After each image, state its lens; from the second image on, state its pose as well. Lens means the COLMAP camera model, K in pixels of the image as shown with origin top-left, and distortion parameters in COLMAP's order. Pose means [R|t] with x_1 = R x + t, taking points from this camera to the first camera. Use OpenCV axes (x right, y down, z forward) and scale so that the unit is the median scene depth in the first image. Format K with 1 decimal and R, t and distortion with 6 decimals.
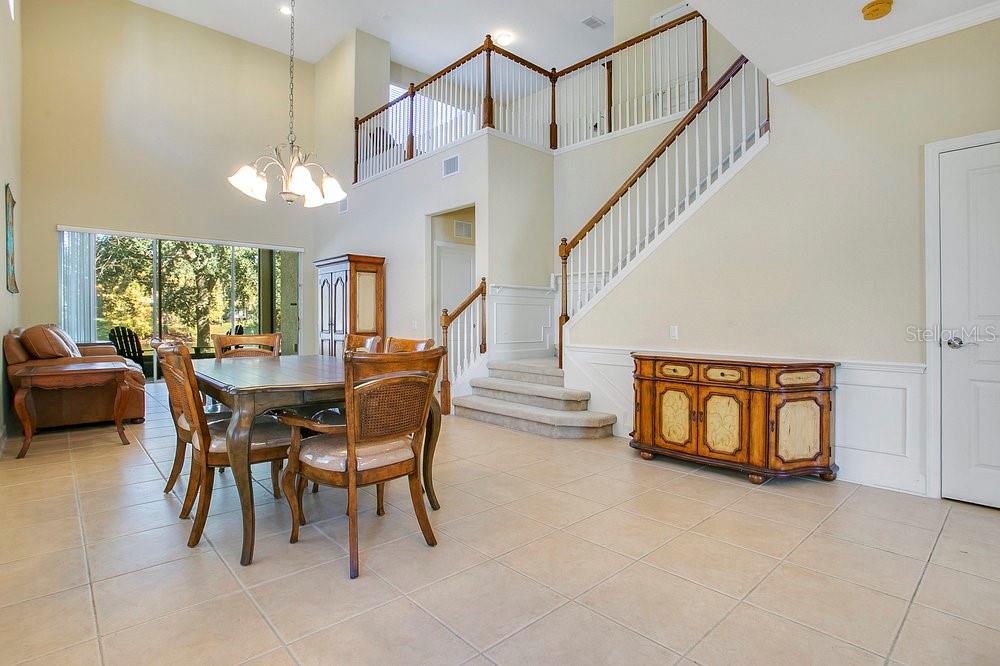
lens RADIAL K [[498.5, 0, 510.7], [0, 498.5, 330.8], [0, 0, 1]] dist [-0.068594, 0.027650]
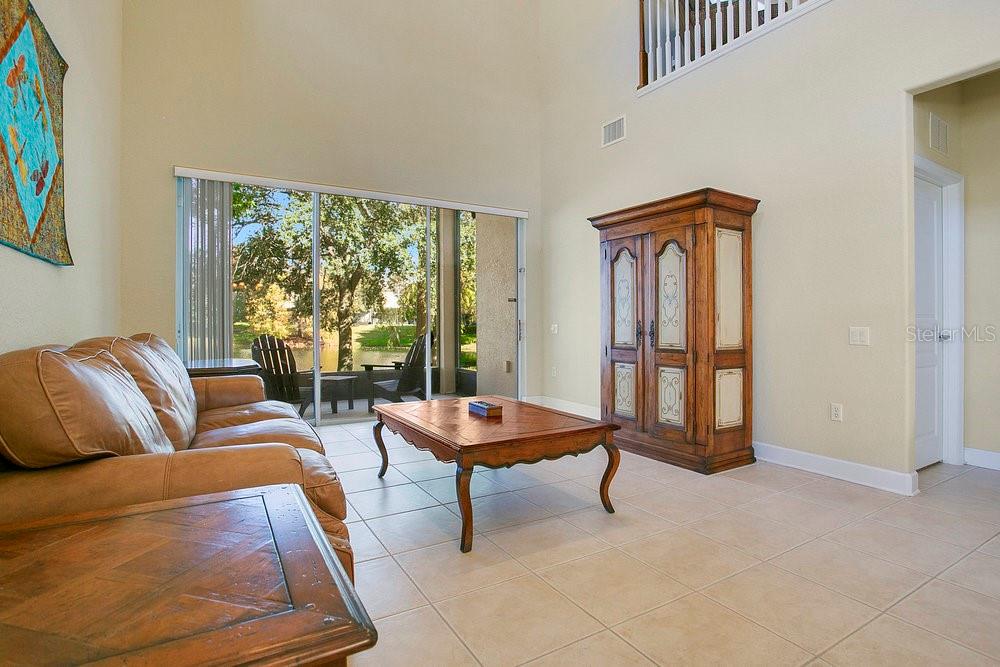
lens RADIAL K [[498.5, 0, 510.7], [0, 498.5, 331.3], [0, 0, 1]] dist [-0.068594, 0.027650]
pose [[0.978400, 0.002657, -0.206705, -0.145946], [-0.004114, 0.999970, -0.006616, -0.004574], [0.206681, 0.007323, 0.978381, 0.174312]]
